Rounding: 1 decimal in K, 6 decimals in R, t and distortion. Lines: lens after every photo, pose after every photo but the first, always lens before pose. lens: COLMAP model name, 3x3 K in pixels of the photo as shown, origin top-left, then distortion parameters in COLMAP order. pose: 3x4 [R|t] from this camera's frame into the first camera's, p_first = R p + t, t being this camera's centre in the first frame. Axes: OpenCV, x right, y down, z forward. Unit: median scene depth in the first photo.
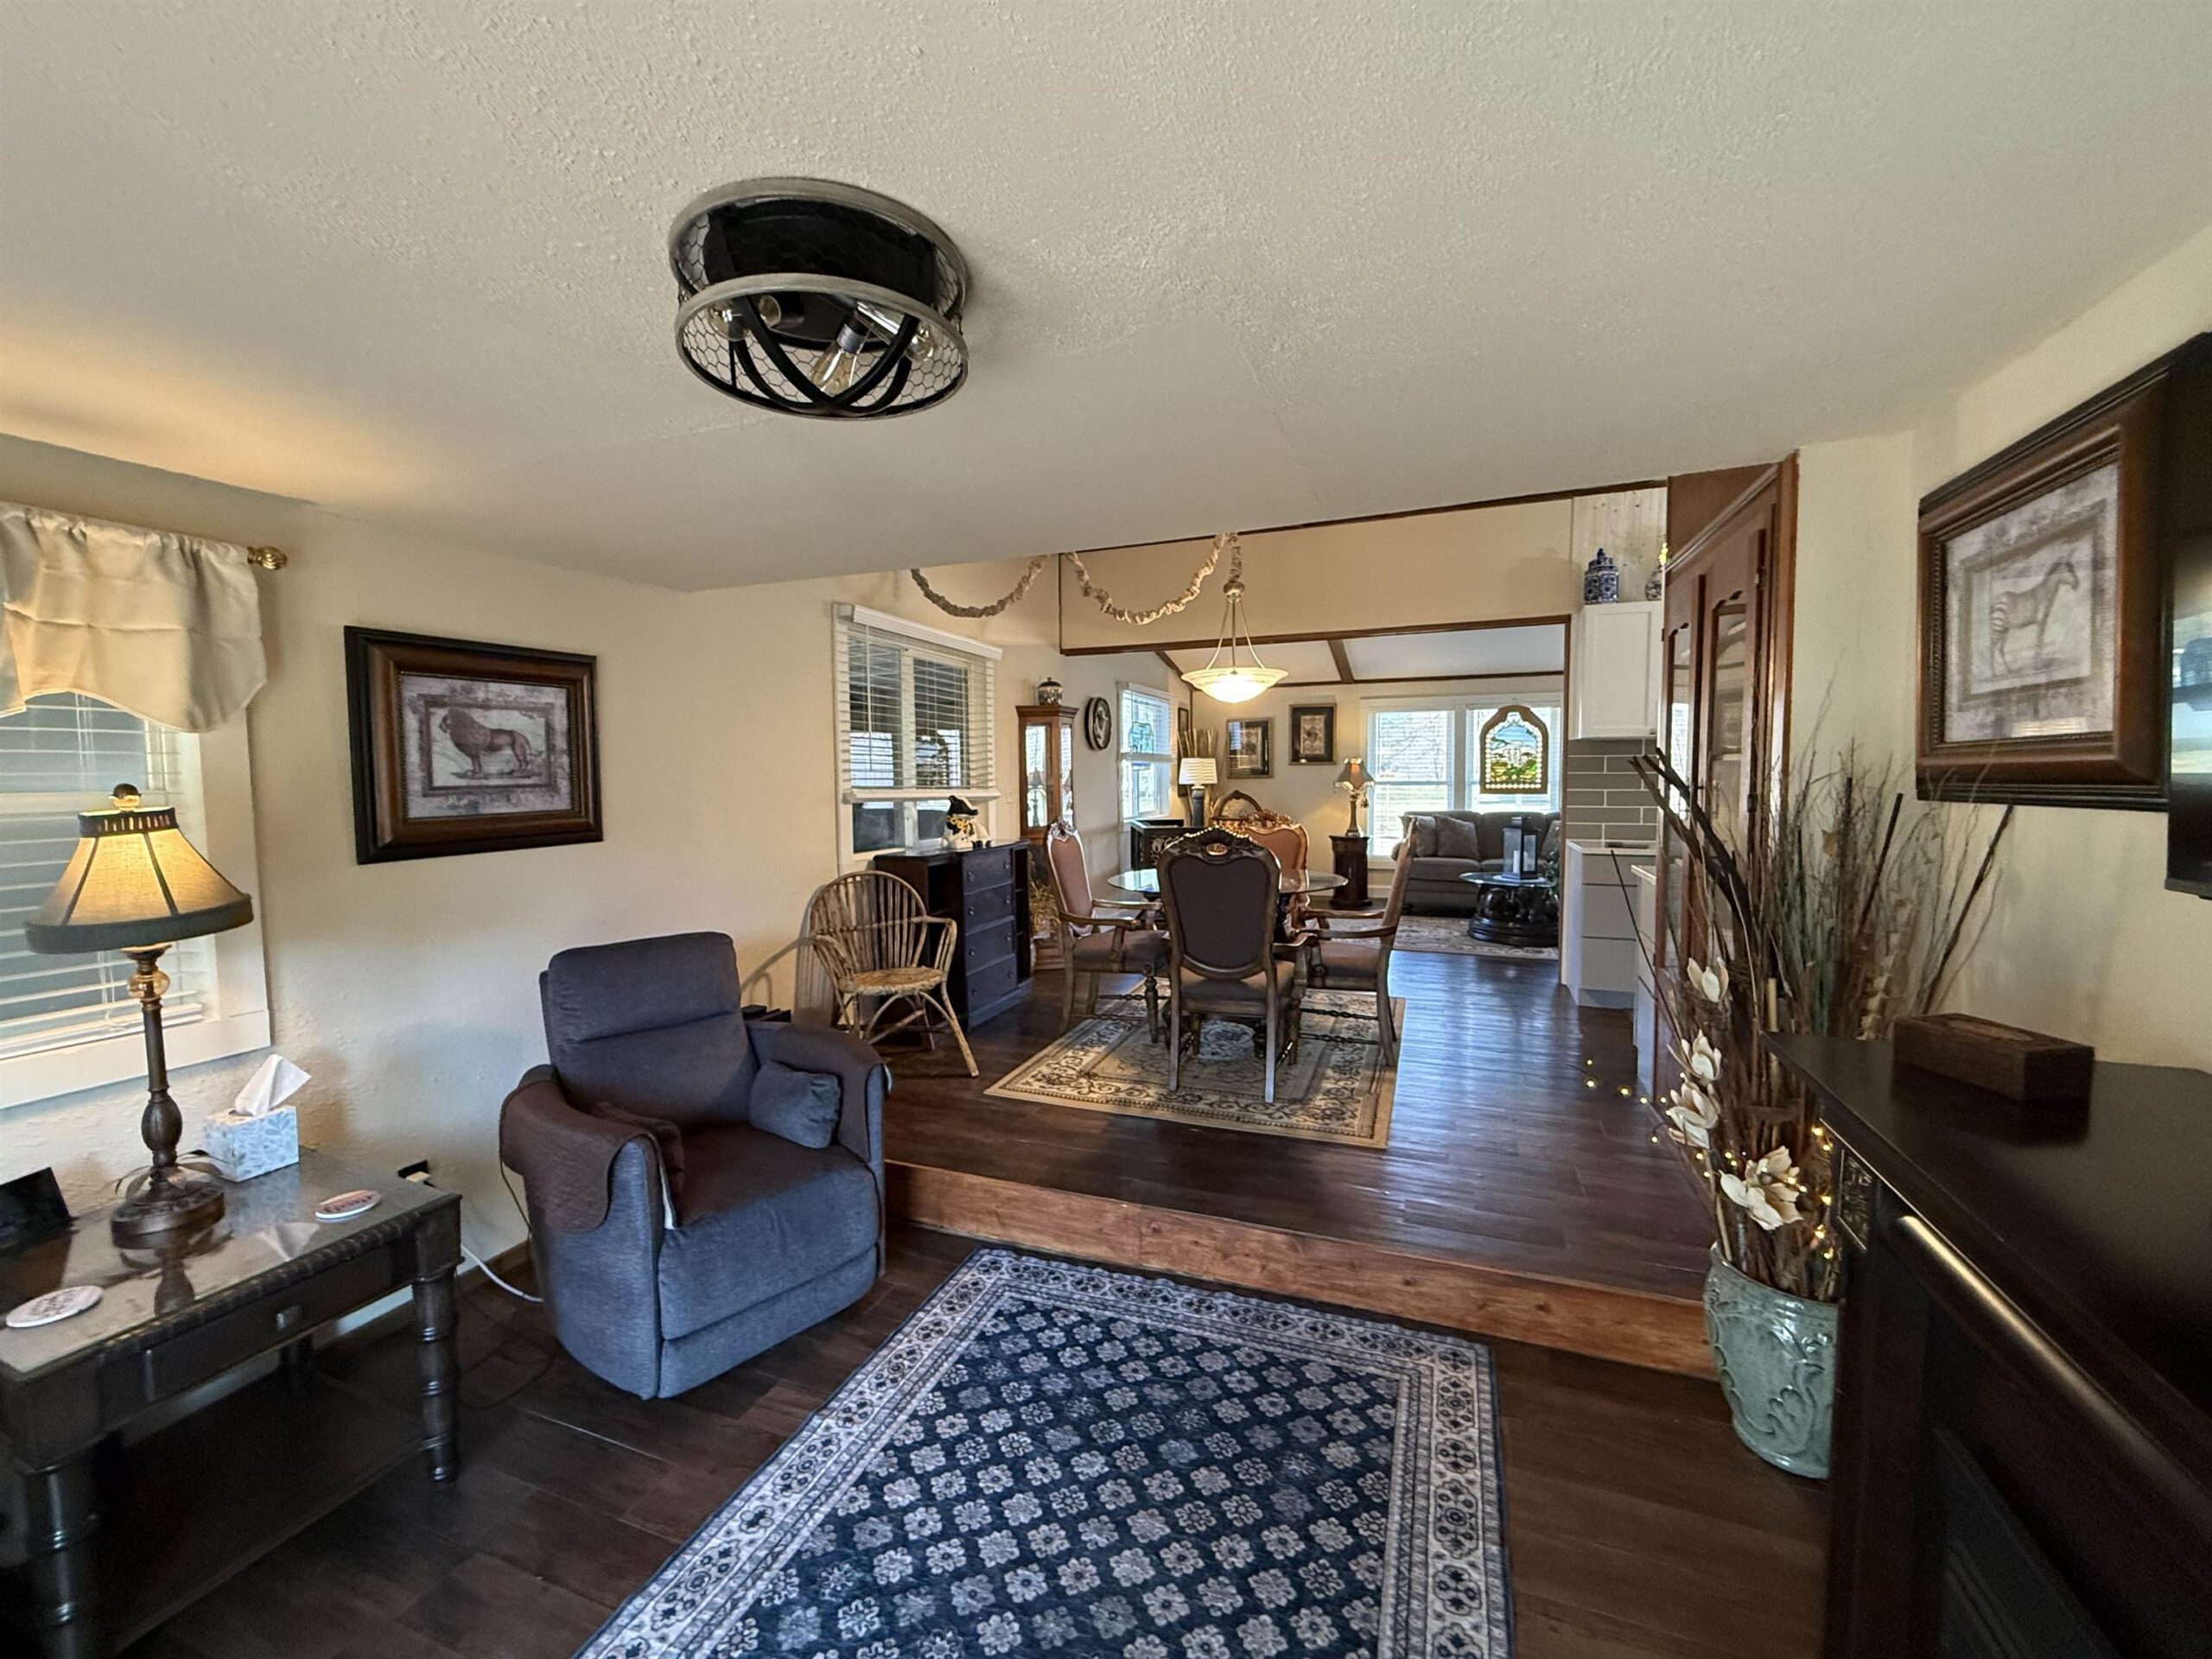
lens RADIAL K [[879.2, 0, 1103.2], [0, 879.2, 827.4], [0, 0, 1]] dist [-0.003908, 0.001012]
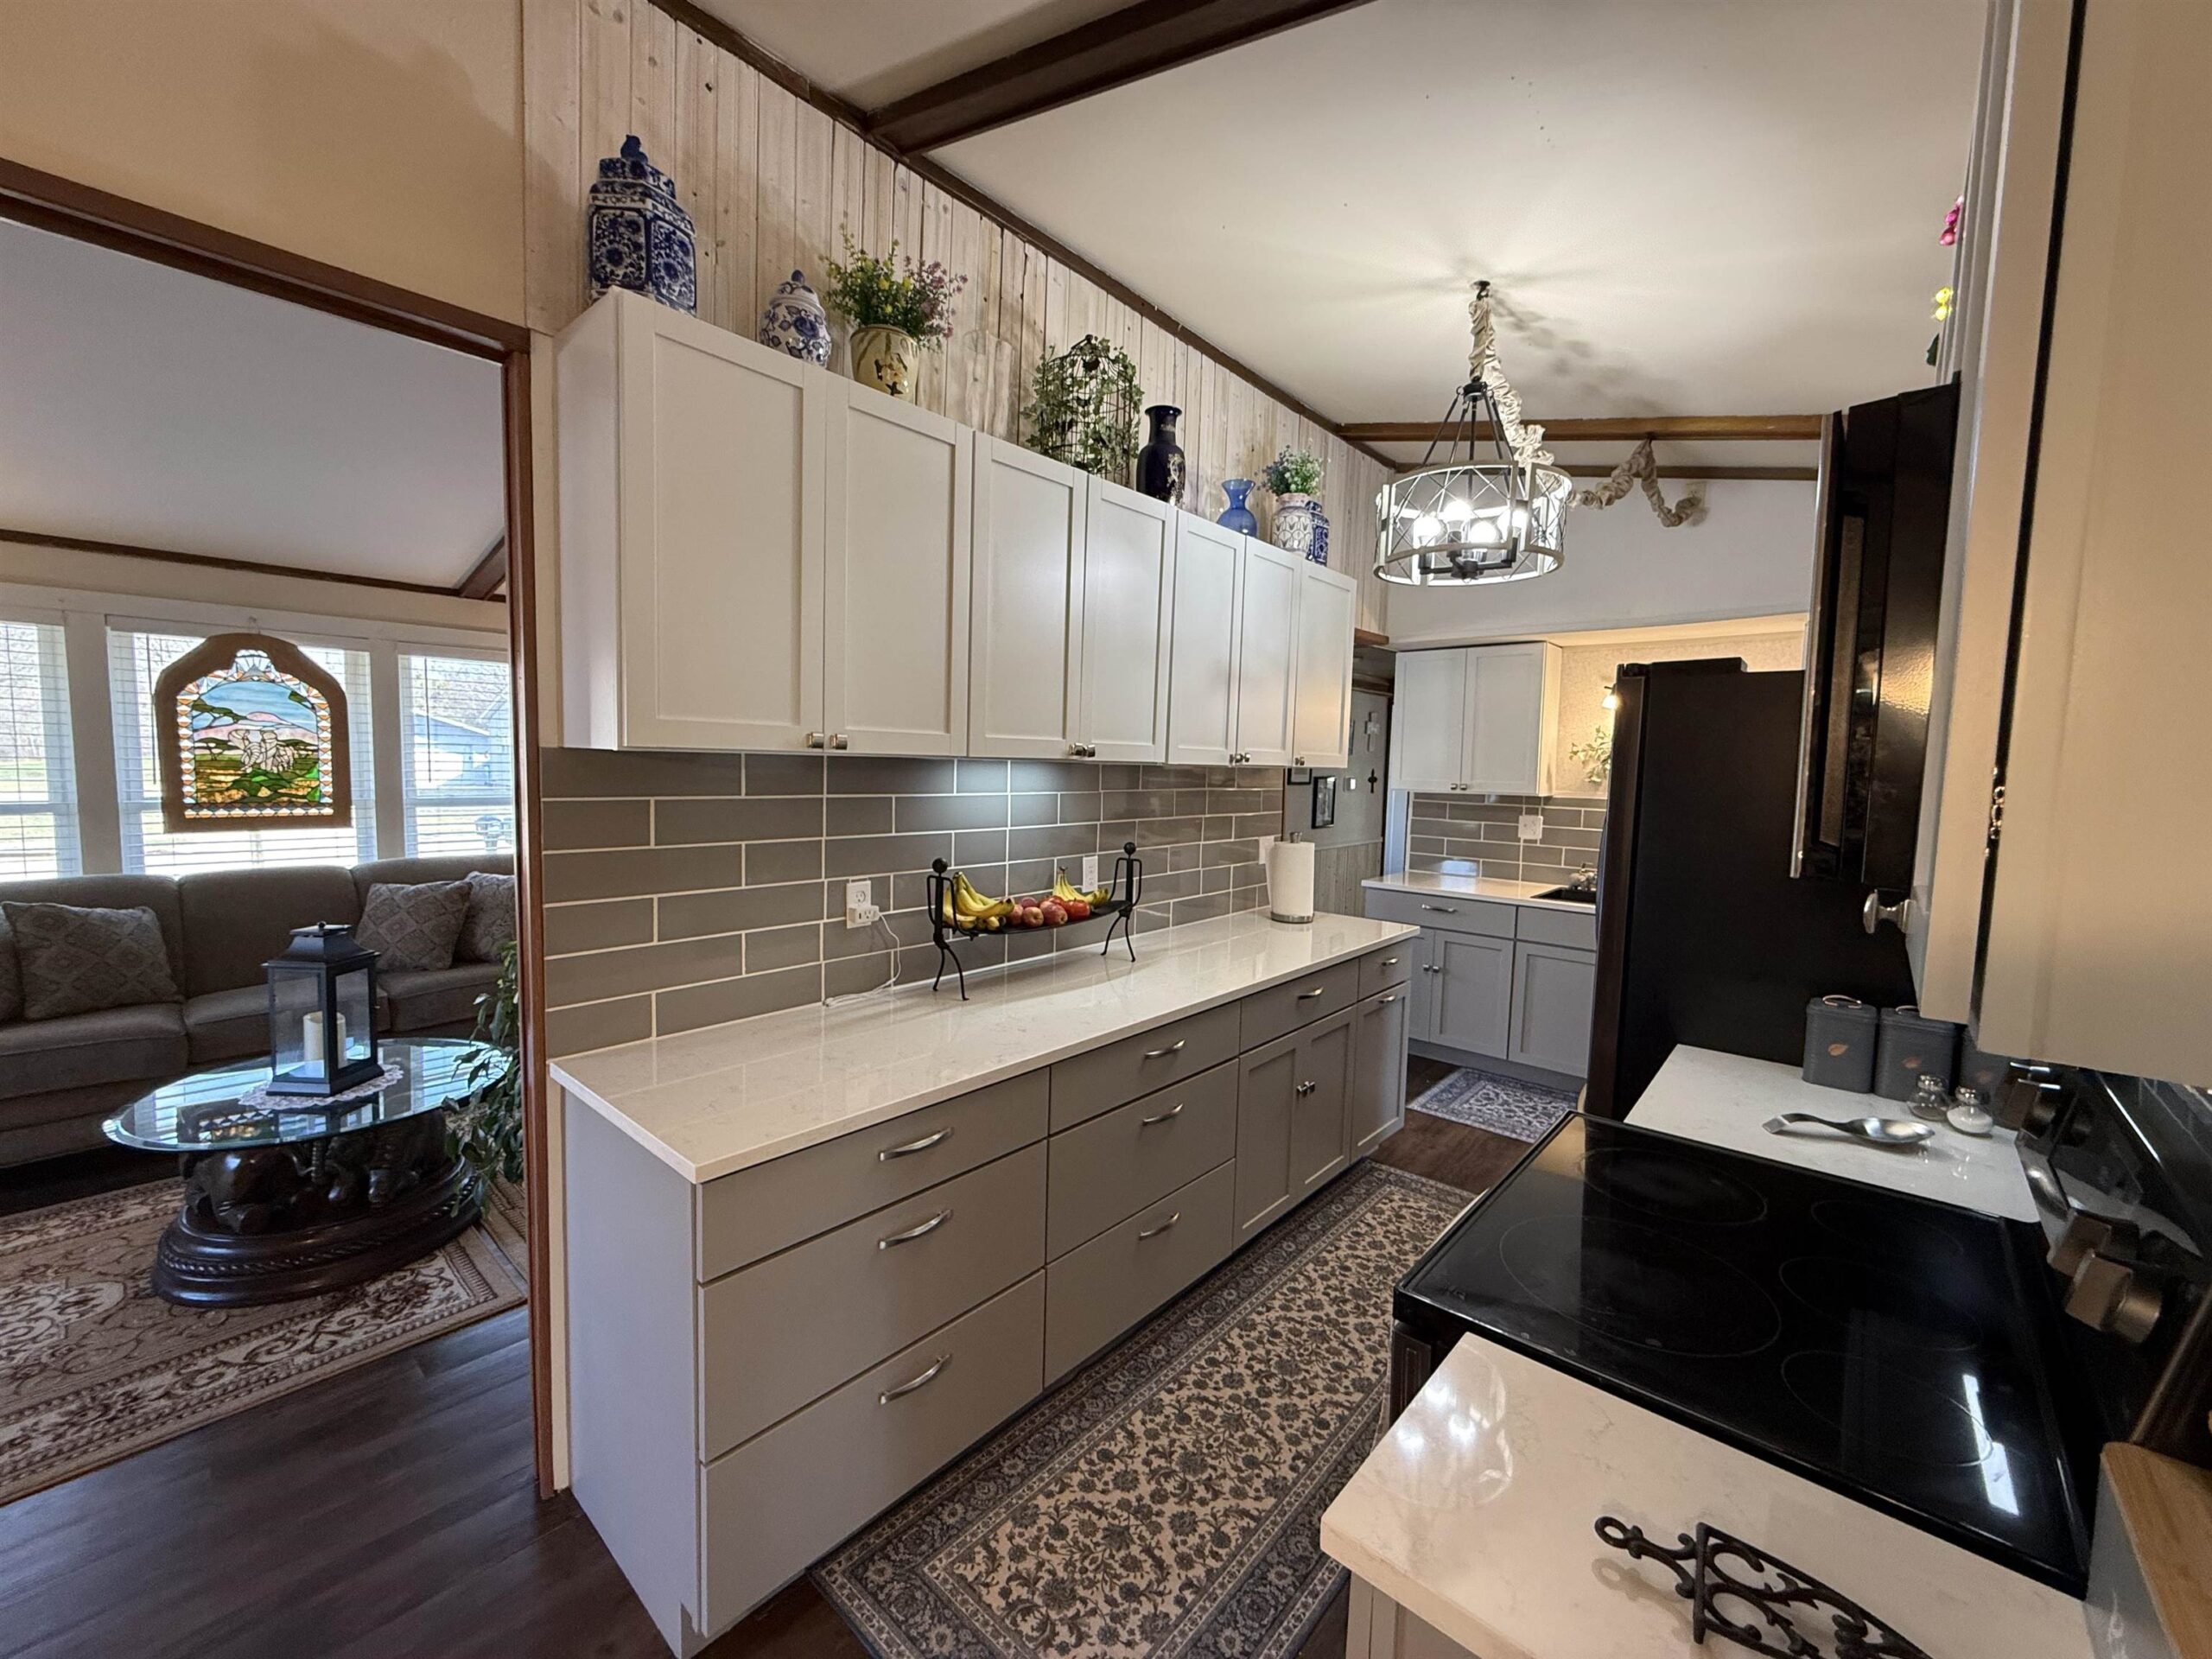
lens RADIAL K [[879.2, 0, 1103.7], [0, 879.2, 825.9], [0, 0, 1]] dist [-0.003908, 0.001012]
pose [[0.339573, -0.056525, 0.938880, 0.182744], [0.029202, 0.998345, 0.049543, -0.048906], [-0.940126, 0.010593, 0.340661, 0.423975]]
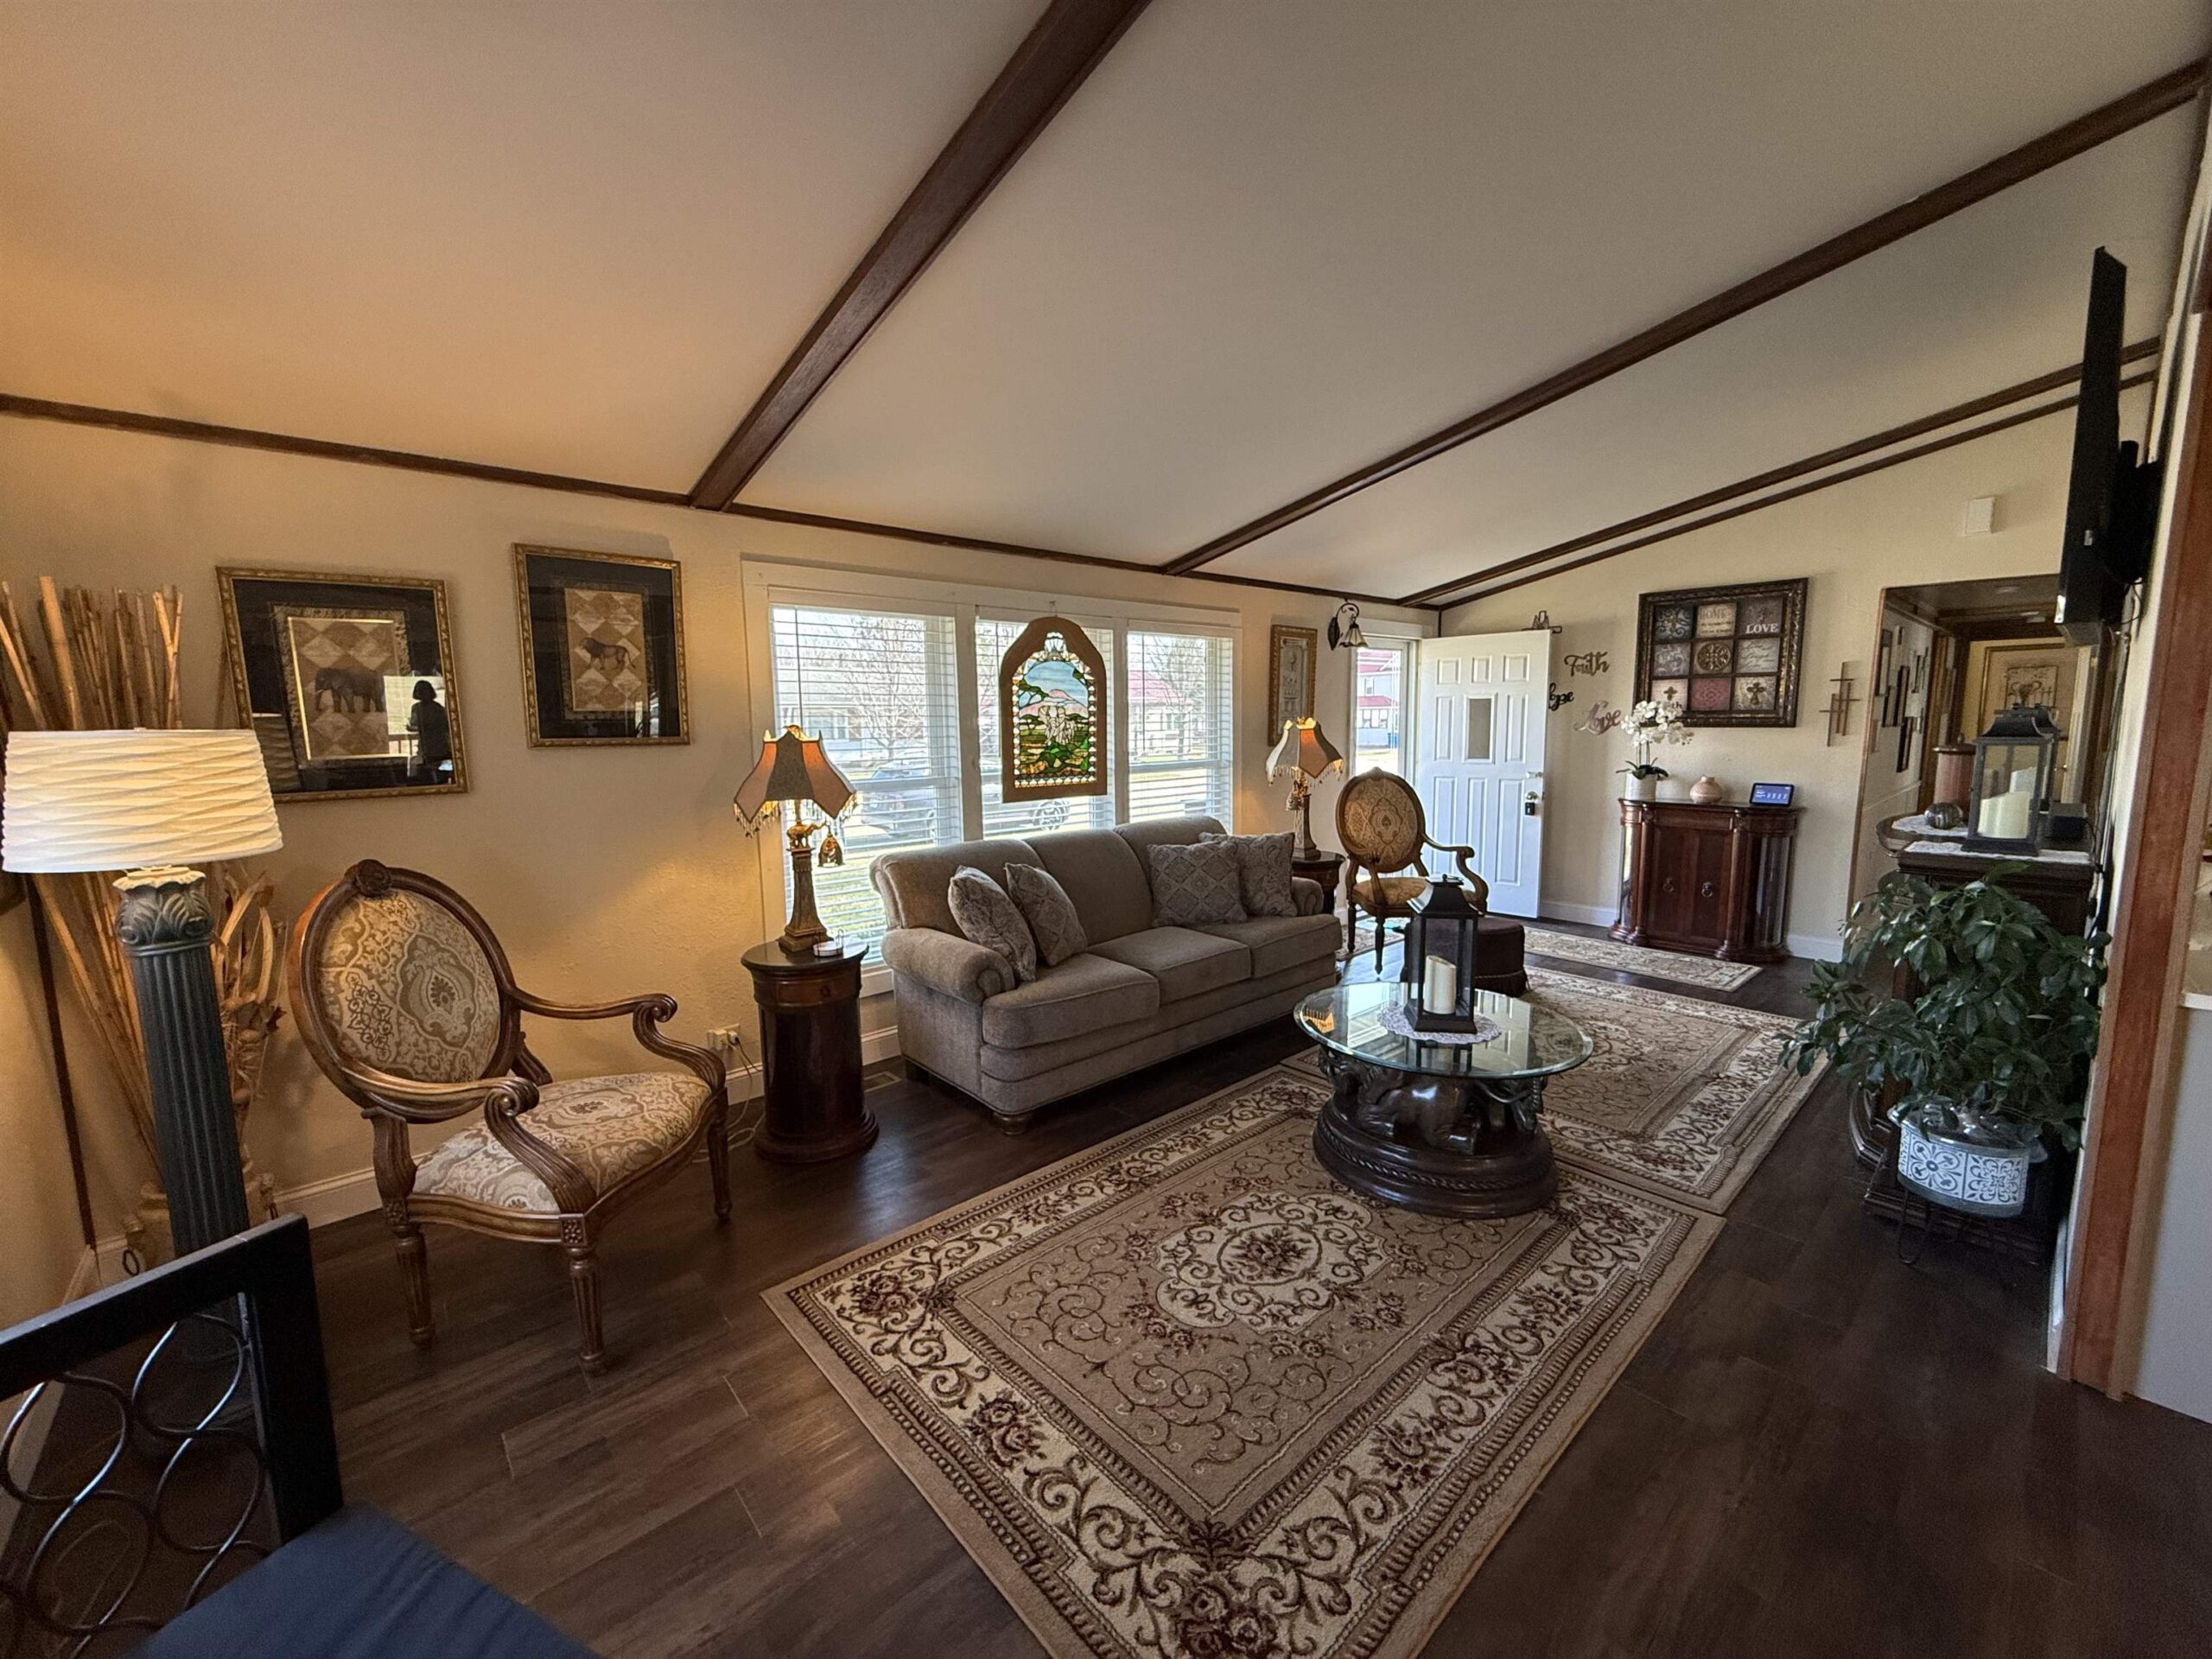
lens RADIAL K [[879.2, 0, 1105.8], [0, 879.2, 824.7], [0, 0, 1]] dist [-0.003908, 0.001012]
pose [[0.448003, -0.104541, 0.887899, 0.029454], [0.058903, 0.994433, 0.087364, -0.063693], [-0.892090, 0.013161, 0.451667, 0.737611]]
